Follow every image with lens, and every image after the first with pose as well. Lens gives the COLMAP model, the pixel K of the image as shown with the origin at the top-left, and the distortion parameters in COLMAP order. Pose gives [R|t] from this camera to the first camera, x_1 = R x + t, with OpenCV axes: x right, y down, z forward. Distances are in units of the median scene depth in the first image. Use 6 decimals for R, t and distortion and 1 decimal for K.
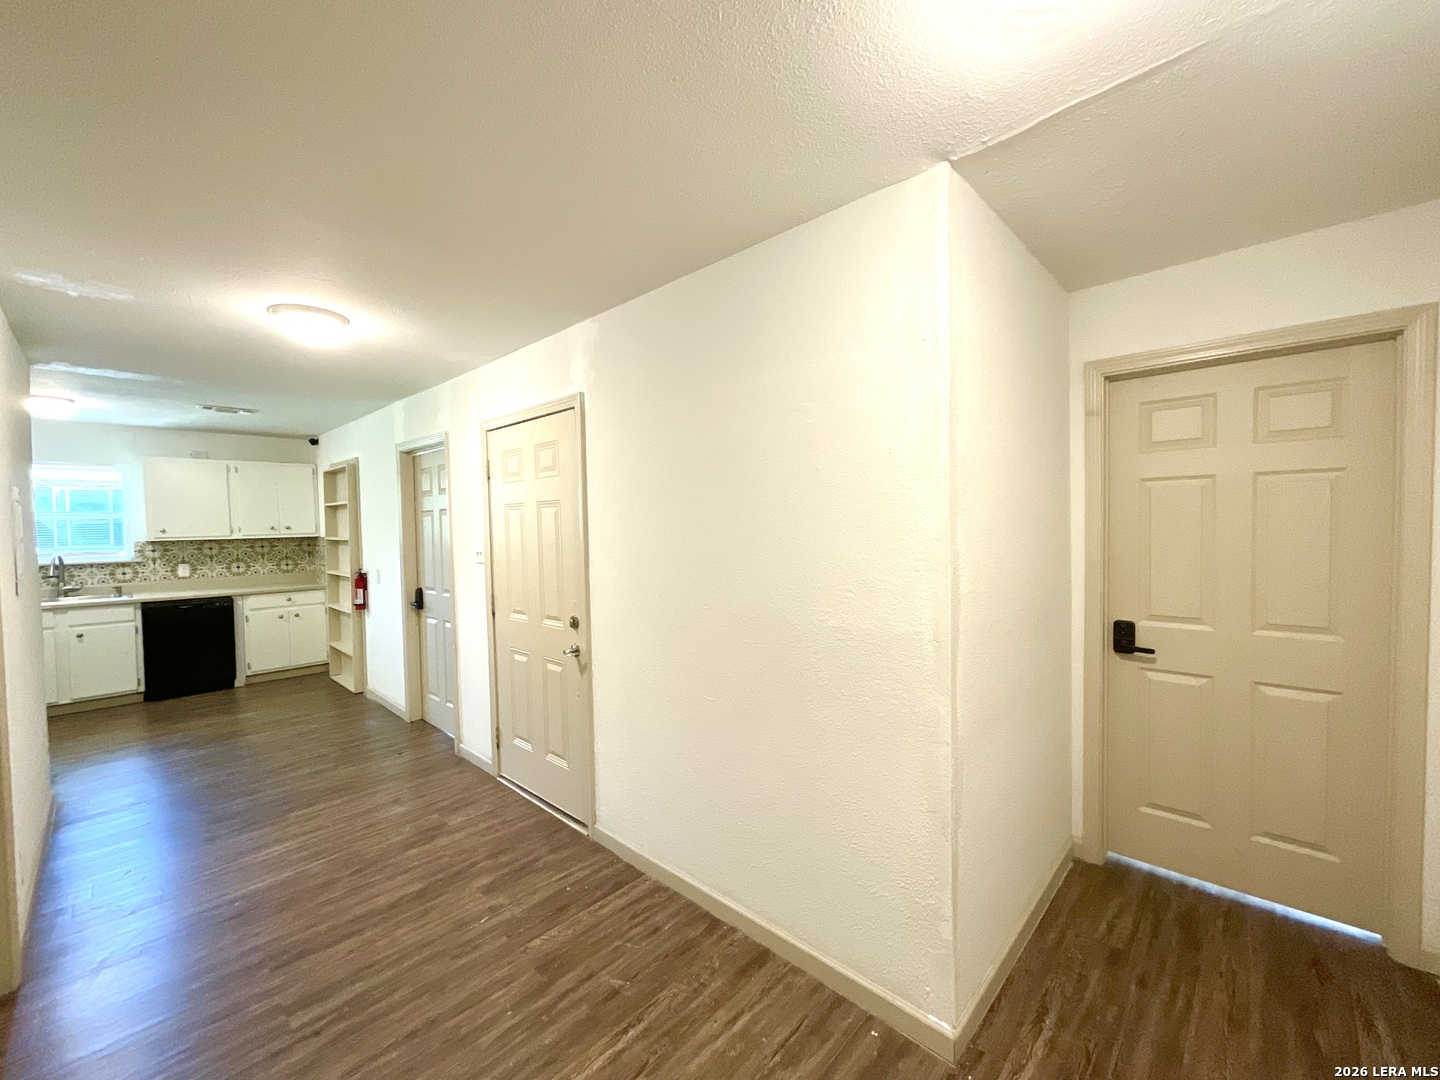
lens RADIAL K [[576.1, 0, 724.9], [0, 576.1, 544.3], [0, 0, 1]] dist [0.001784, 0.000082]
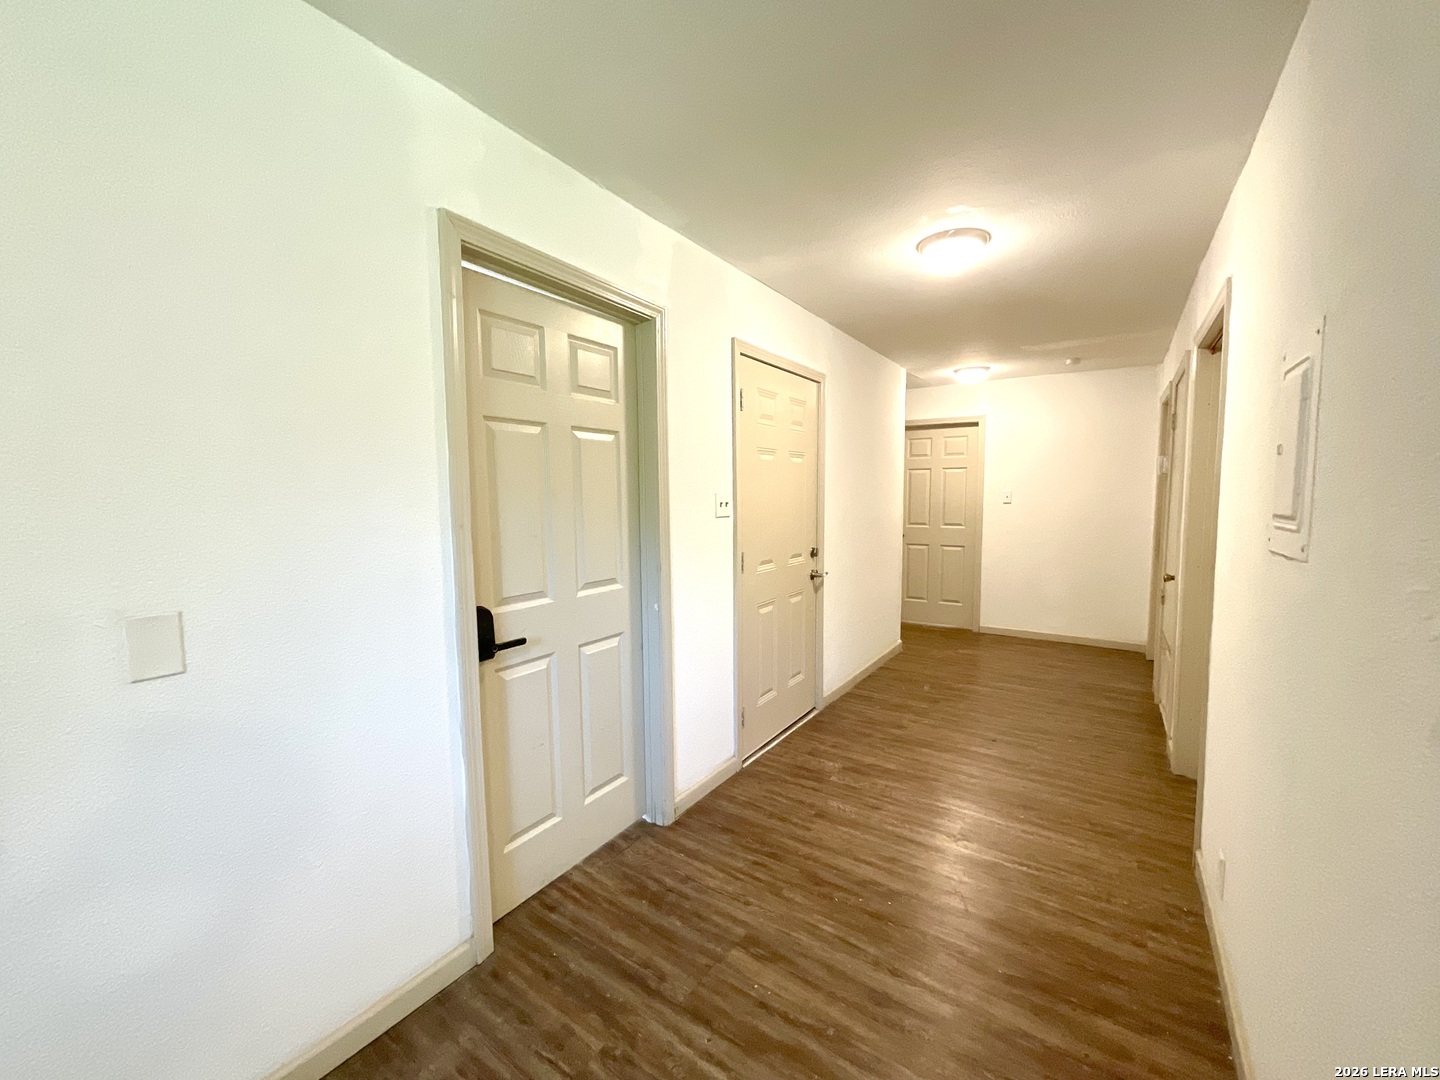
lens RADIAL K [[576.1, 0, 724.1], [0, 576.1, 537.3], [0, 0, 1]] dist [0.001784, 0.000082]
pose [[-0.152528, -0.065067, 0.986155, -1.455143], [0.041765, 0.996515, 0.072210, 0.005356], [-0.987416, 0.052201, -0.149279, 1.370265]]
